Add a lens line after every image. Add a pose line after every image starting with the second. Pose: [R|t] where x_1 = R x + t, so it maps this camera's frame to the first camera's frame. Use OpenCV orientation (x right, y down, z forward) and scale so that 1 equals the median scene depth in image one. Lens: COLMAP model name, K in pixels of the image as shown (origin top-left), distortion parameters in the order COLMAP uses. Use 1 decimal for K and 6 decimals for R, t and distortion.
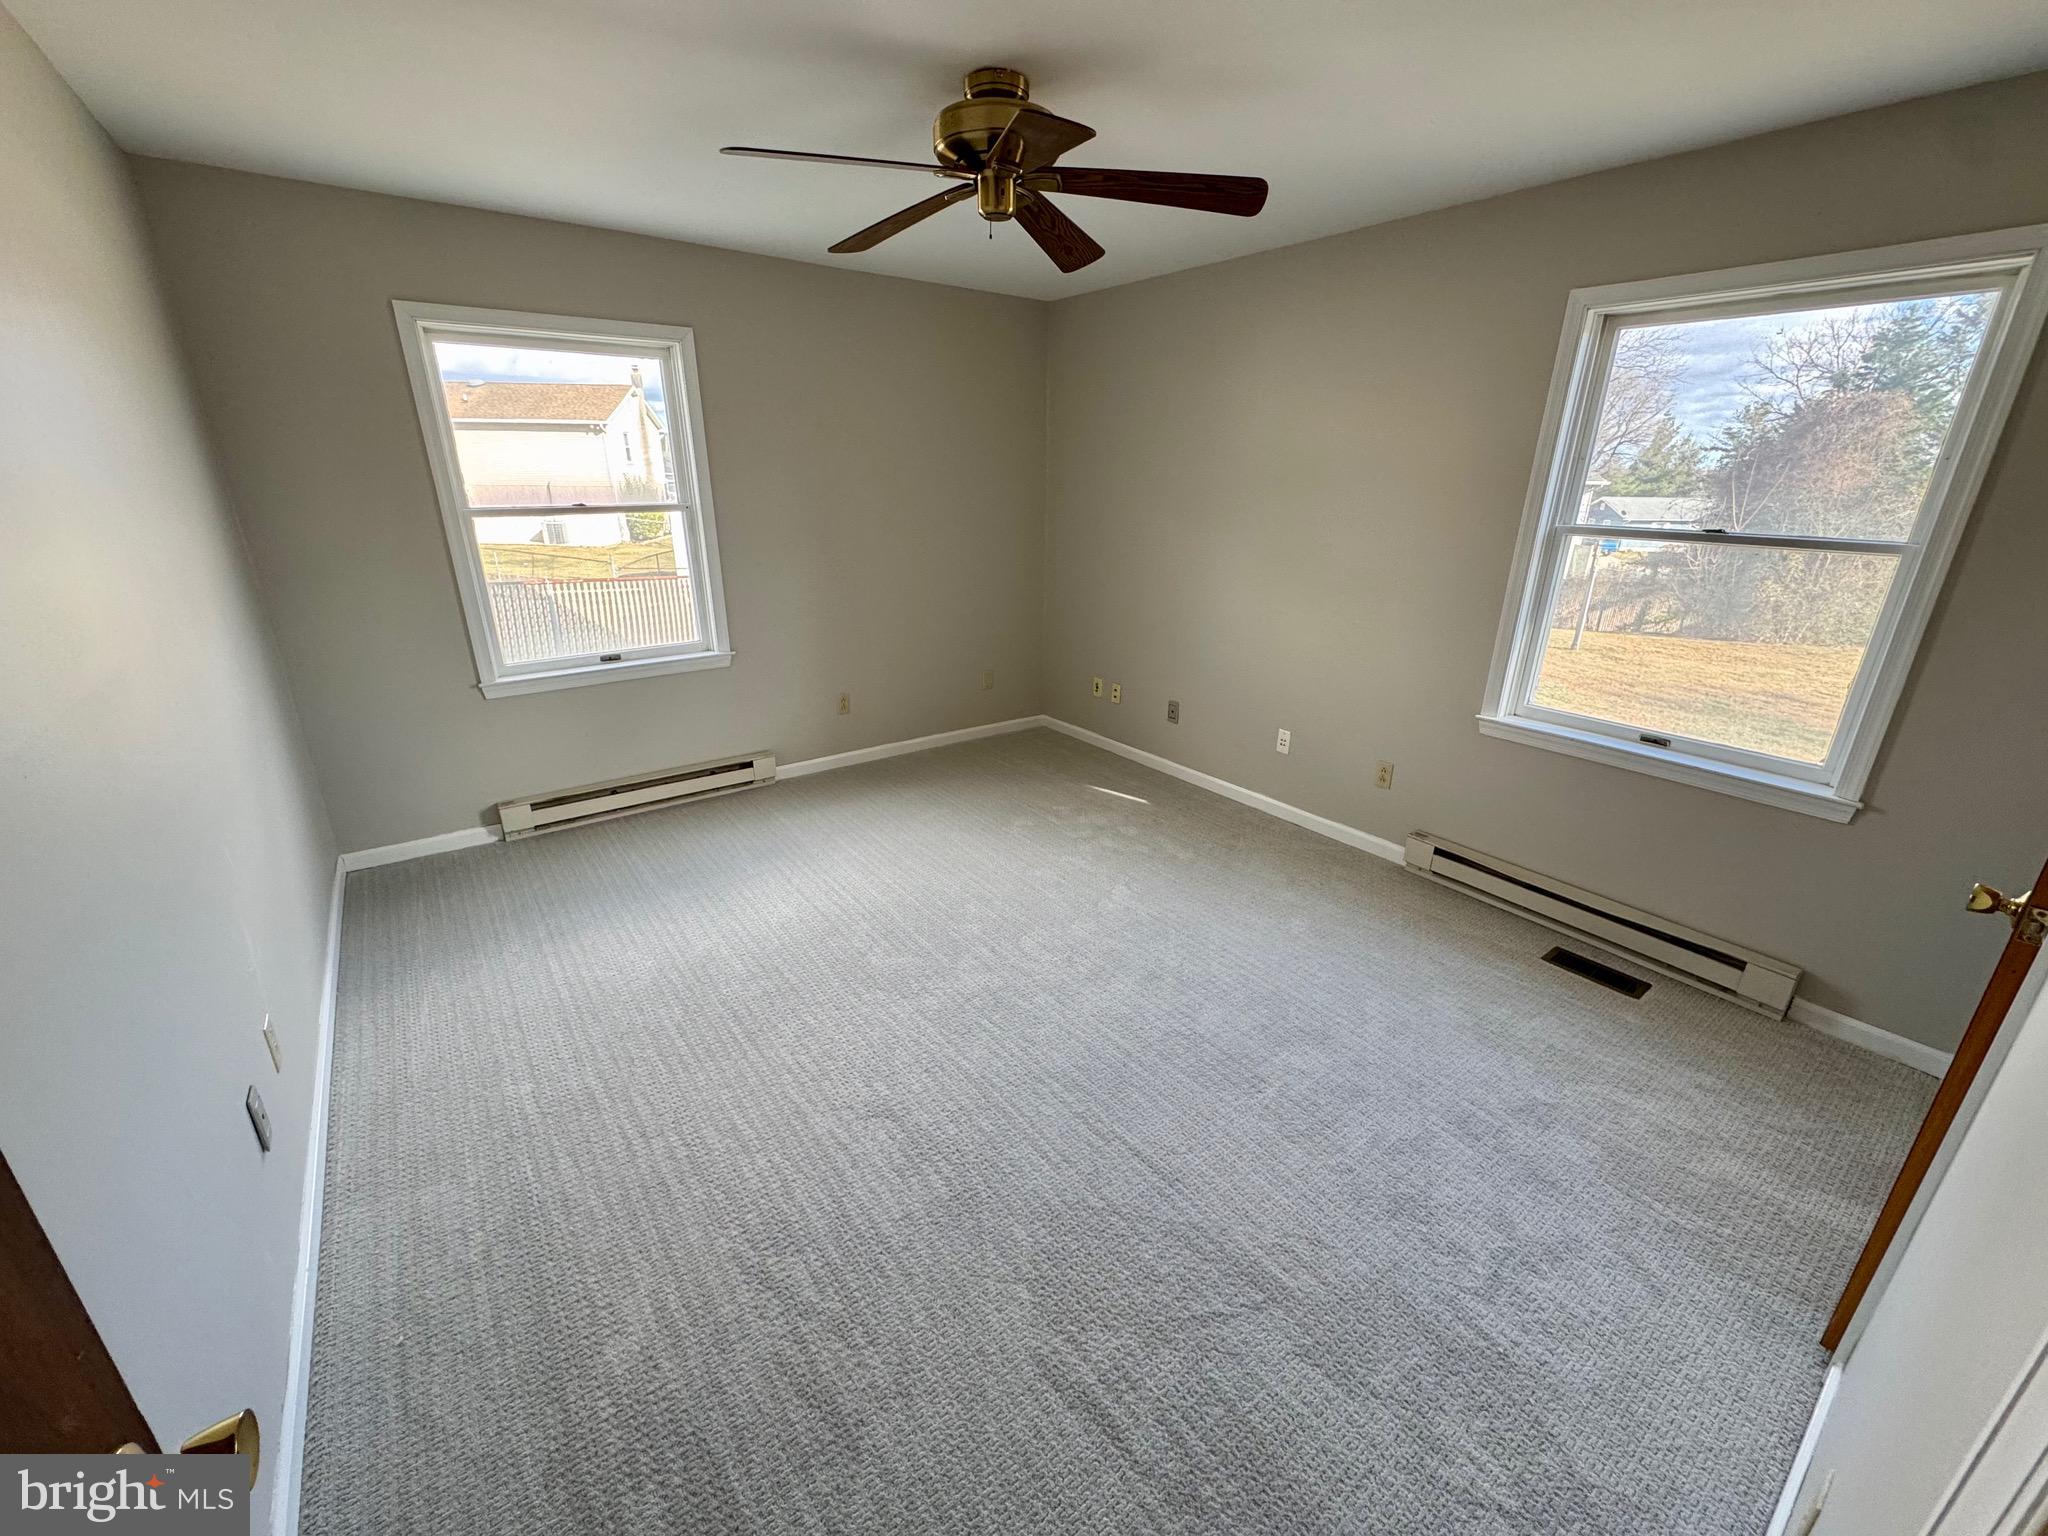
lens RADIAL K [[813.8, 0, 993.2], [0, 813.8, 761.0], [0, 0, 1]] dist [-0.000327, -0.008076]
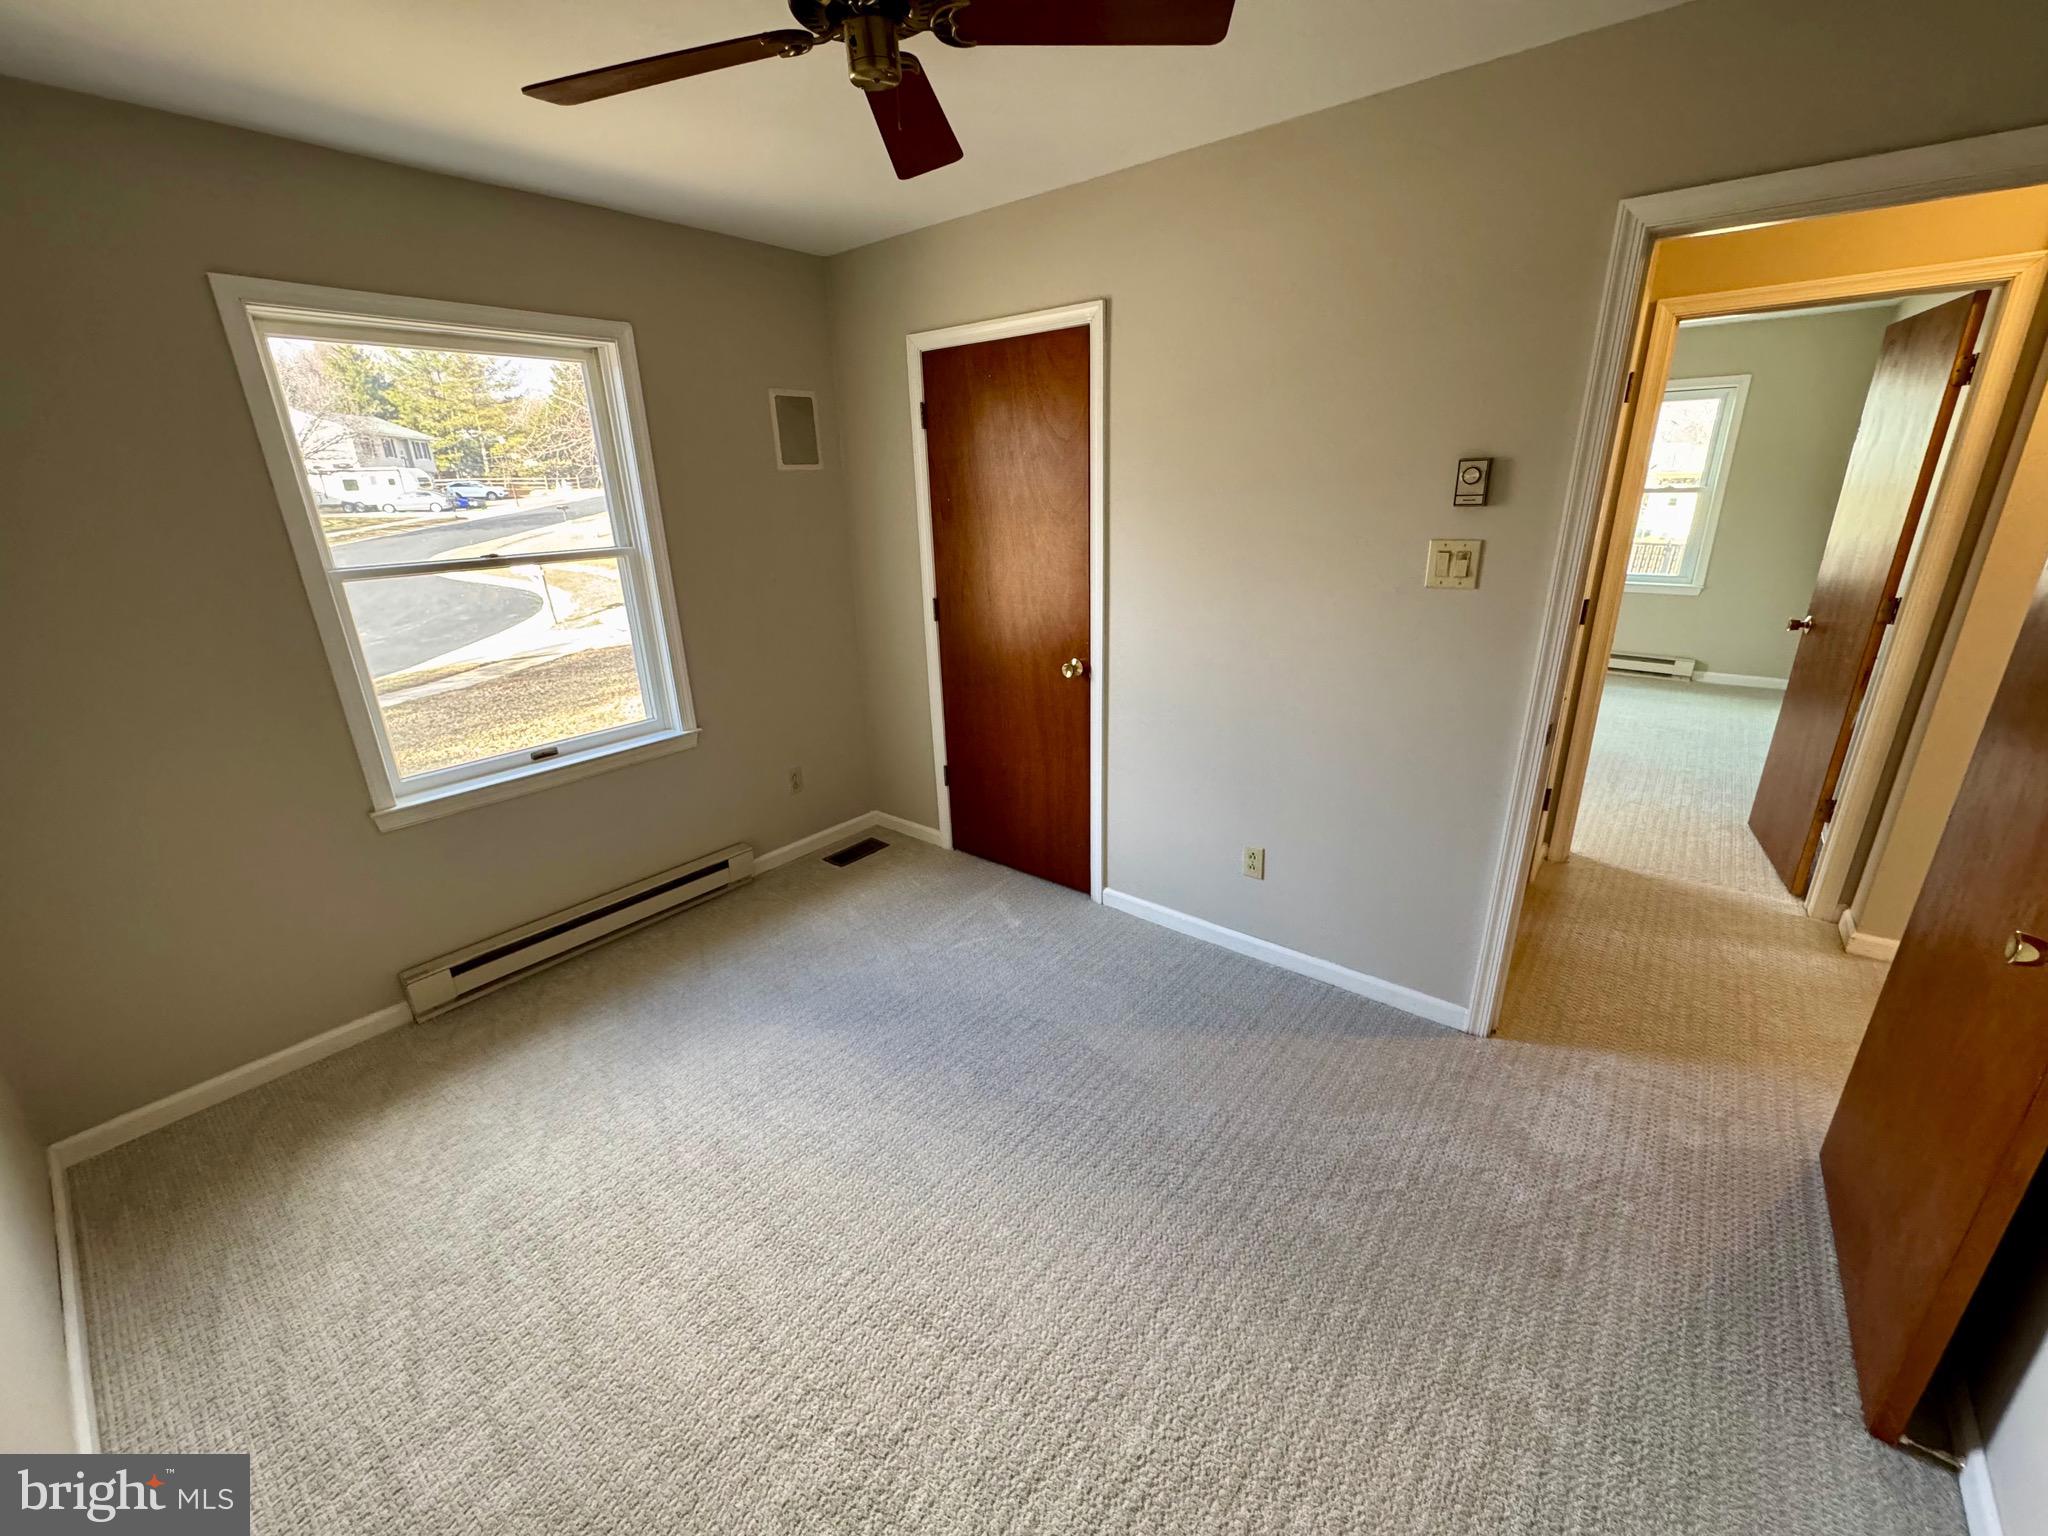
lens RADIAL K [[817.8, 0, 1030.7], [0, 817.8, 763.6], [0, 0, 1]] dist [0.000665, 0.000185]
pose [[-0.243490, -0.309544, 0.919182, -0.278390], [0.365727, 0.848445, 0.382603, -0.168232], [-0.898307, 0.429330, -0.093379, 0.476542]]
